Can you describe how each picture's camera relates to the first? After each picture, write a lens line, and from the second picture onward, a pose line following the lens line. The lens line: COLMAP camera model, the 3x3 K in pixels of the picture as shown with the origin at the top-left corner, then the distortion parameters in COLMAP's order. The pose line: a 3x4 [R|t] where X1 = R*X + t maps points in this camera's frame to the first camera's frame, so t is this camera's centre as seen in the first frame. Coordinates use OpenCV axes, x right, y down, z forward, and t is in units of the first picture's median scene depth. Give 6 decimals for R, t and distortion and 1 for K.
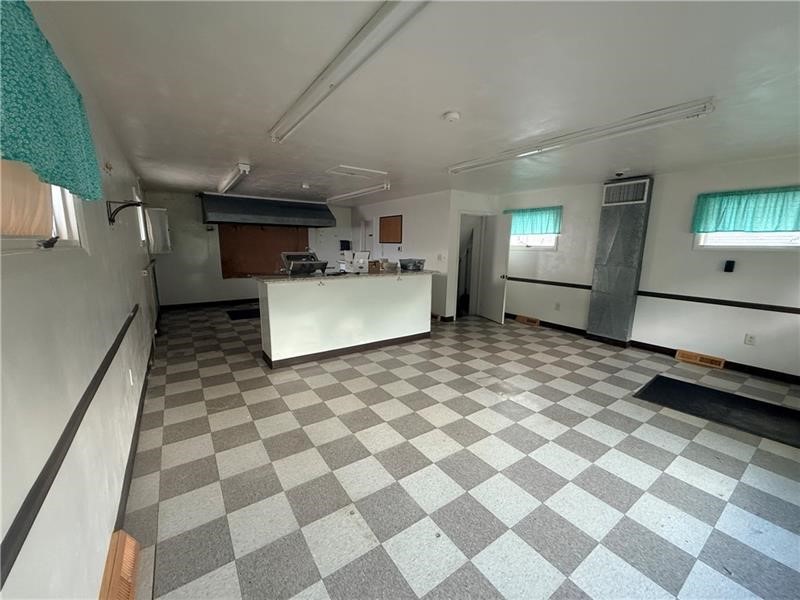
lens RADIAL K [[320.0, 0, 400.0], [0, 320.0, 300.0], [0, 0, 1]] dist [-0.001127, -0.000410]
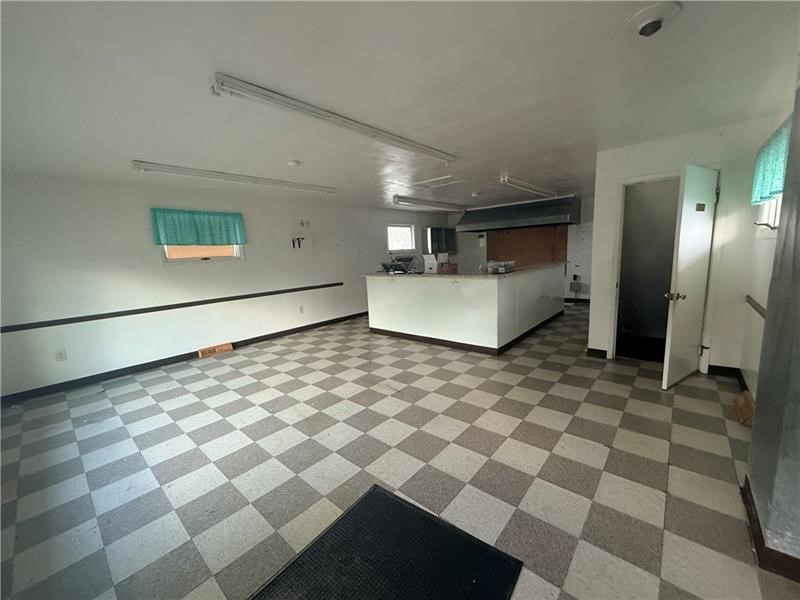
lens RADIAL K [[320.0, 0, 400.0], [0, 320.0, 300.0], [0, 0, 1]] dist [-0.001127, -0.000410]
pose [[0.242583, 0.121931, -0.962438, 1.131620], [-0.114128, 0.988768, 0.096500, -0.107456], [0.963394, 0.086432, 0.253774, 0.746051]]
